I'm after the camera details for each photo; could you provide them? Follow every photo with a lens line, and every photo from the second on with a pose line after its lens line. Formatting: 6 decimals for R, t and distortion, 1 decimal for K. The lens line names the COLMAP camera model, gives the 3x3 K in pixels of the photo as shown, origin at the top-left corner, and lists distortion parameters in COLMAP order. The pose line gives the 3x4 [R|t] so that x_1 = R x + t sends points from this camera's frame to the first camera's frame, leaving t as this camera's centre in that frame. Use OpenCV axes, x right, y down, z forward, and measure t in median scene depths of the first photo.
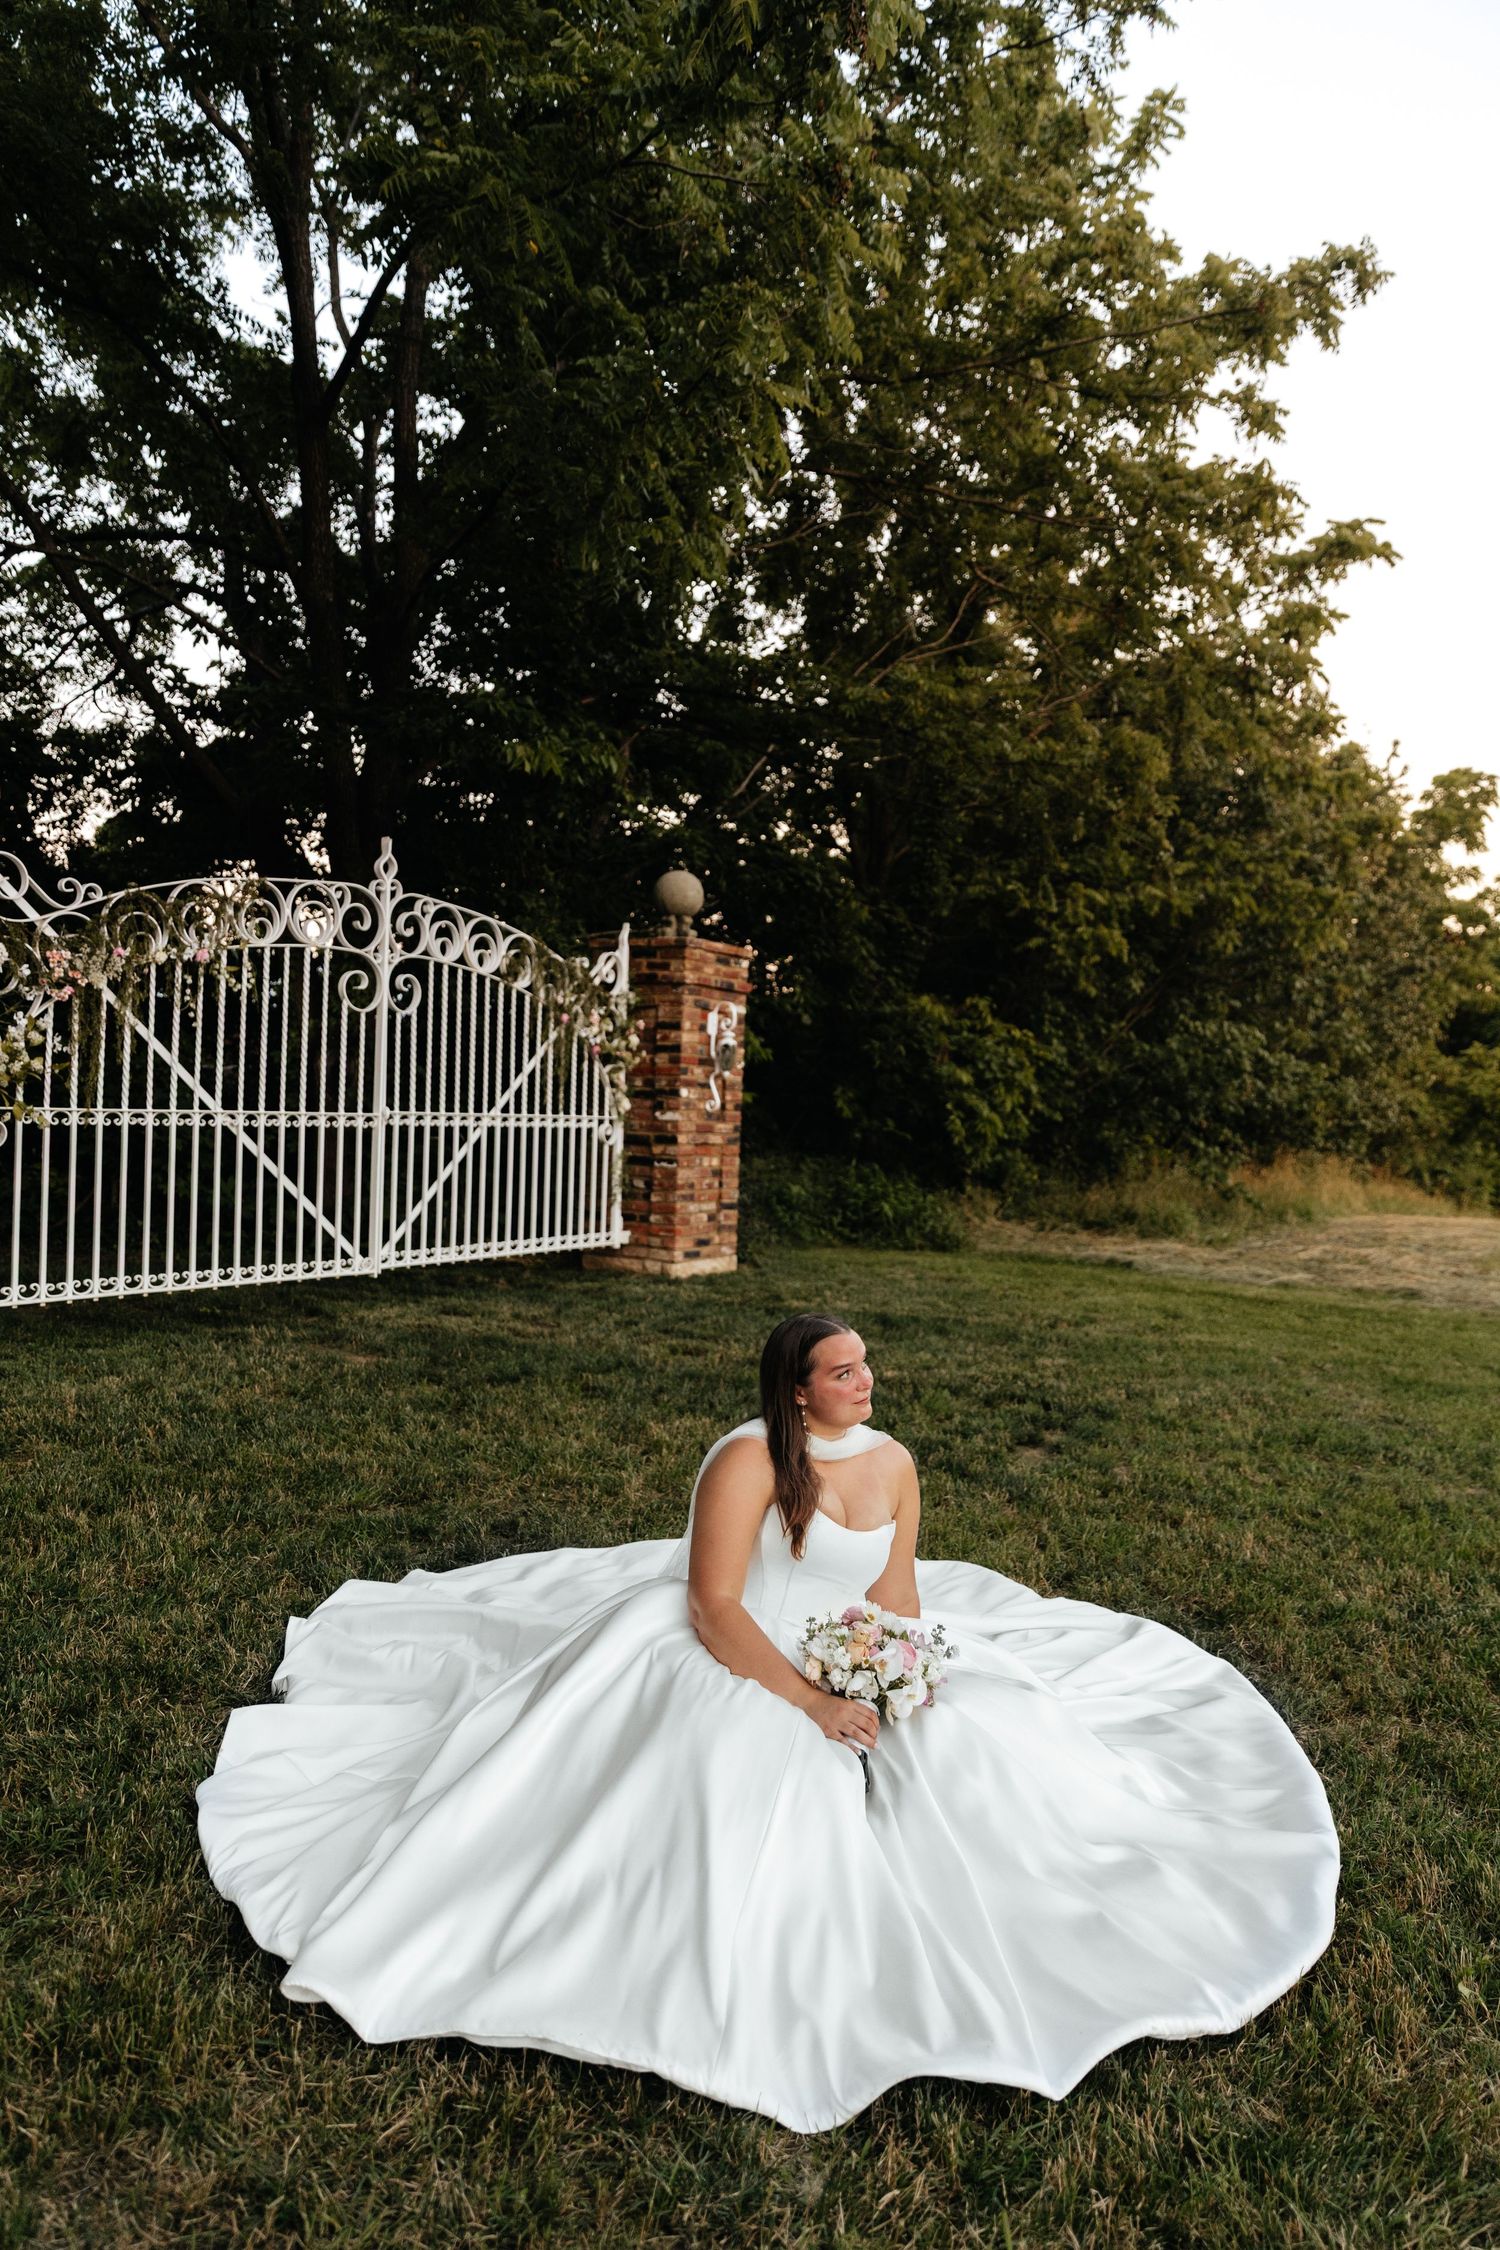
lens RADIAL K [[1488.0, 0, 750.0], [0, 1488.0, 1125.0], [0, 0, 1]] dist [0.027505, 0.000082]
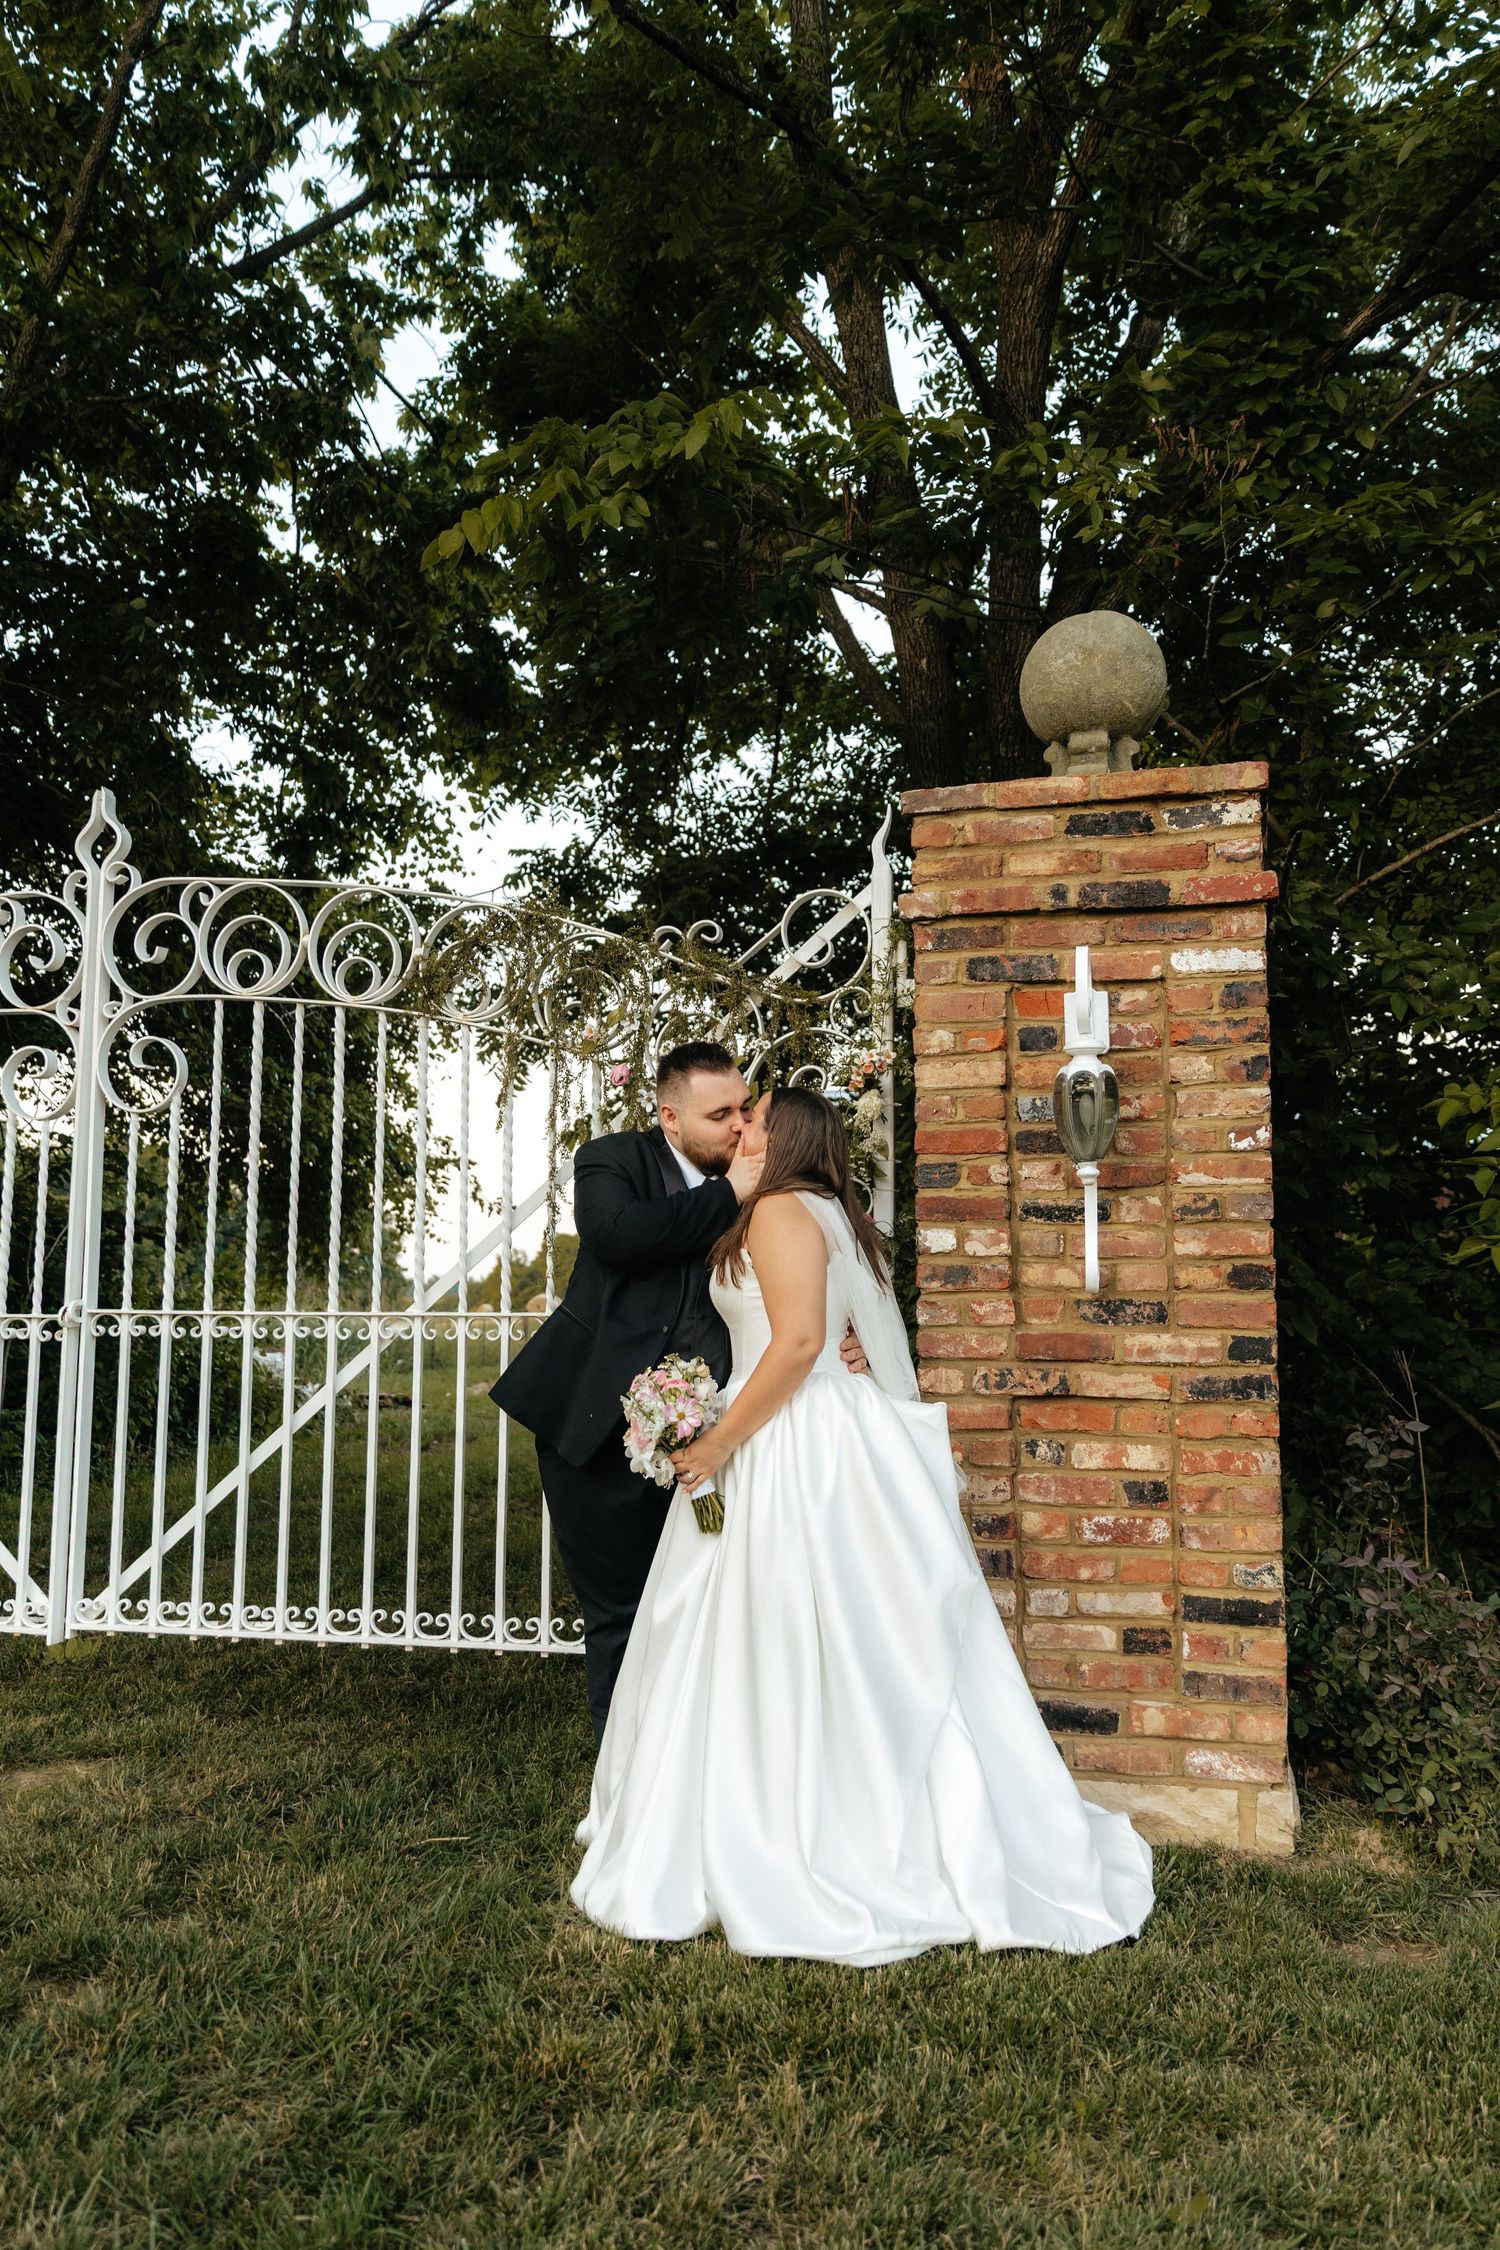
lens RADIAL K [[1615.6, 0, 762.1], [0, 1615.6, 1118.9], [0, 0, 1]] dist [0.020809, -0.000107]
pose [[0.315689, -0.127776, -0.940220, 0.337152], [-0.001453, 0.990825, -0.135141, 0.000649], [0.948862, 0.044029, 0.312607, 0.988411]]
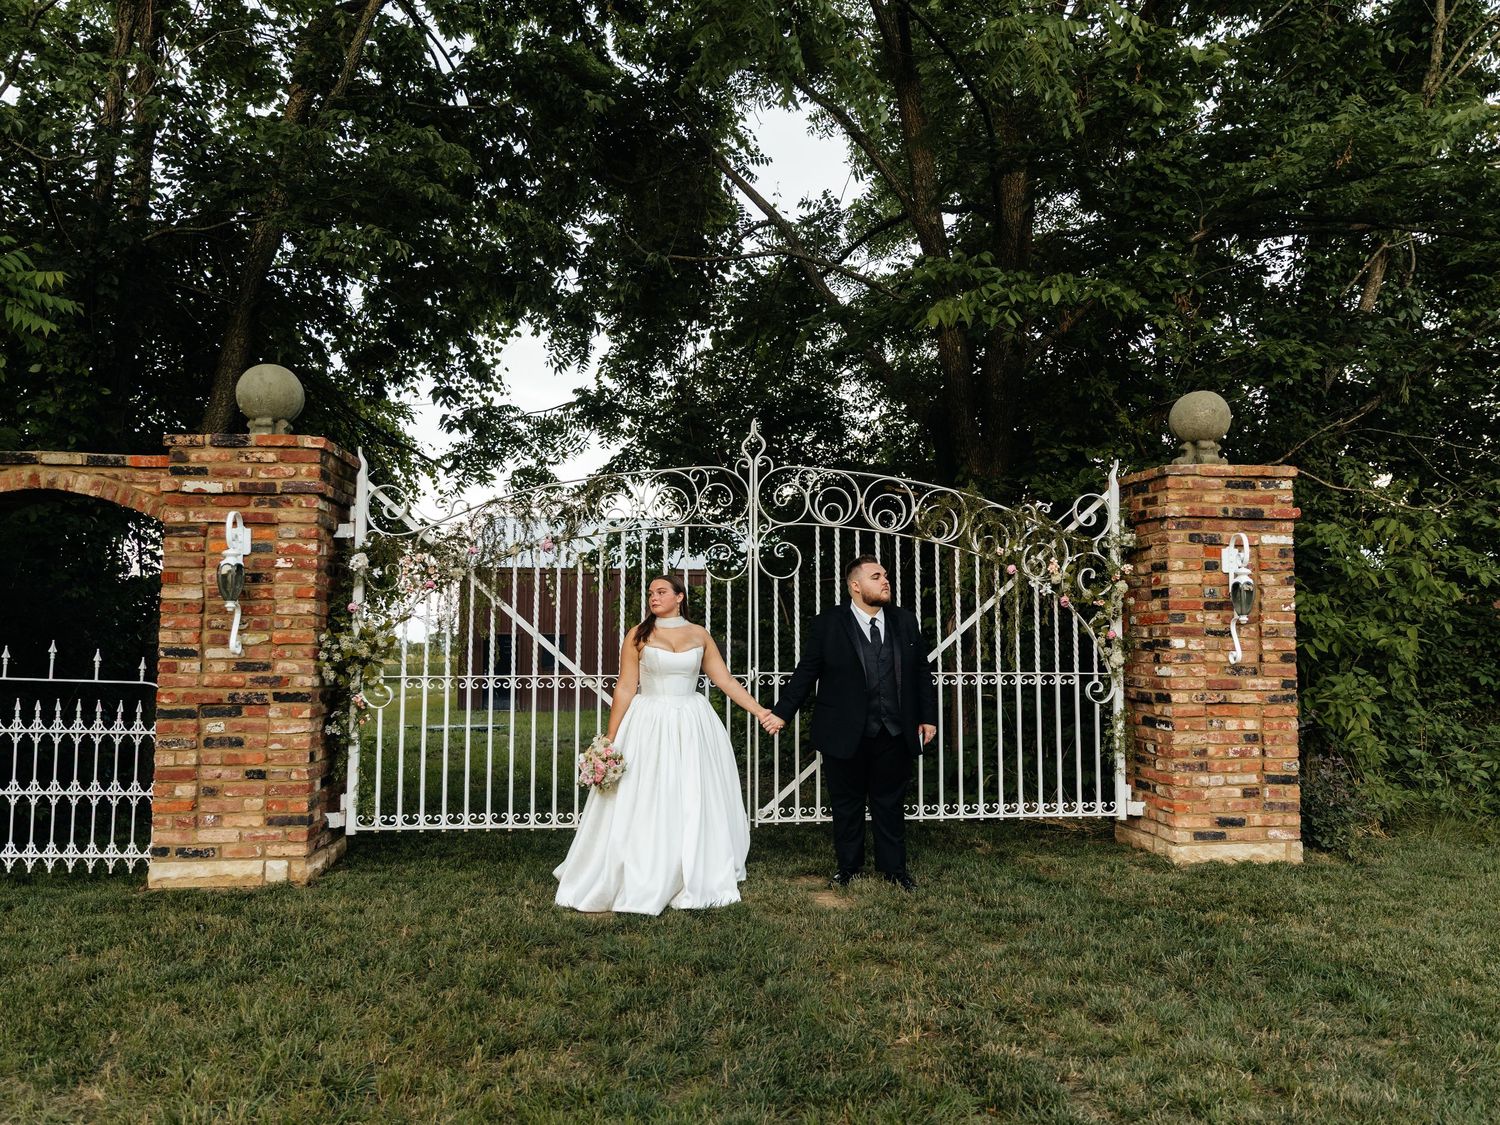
lens RADIAL K [[1138.4, 0, 763.7], [0, 1138.4, 570.7], [0, 0, 1]] dist [0.032057, -0.026978]
pose [[0.633659, -0.083304, -0.769114, 0.367729], [0.011011, 0.995056, -0.098705, -0.001088], [0.773534, 0.054077, 0.631443, 0.461097]]
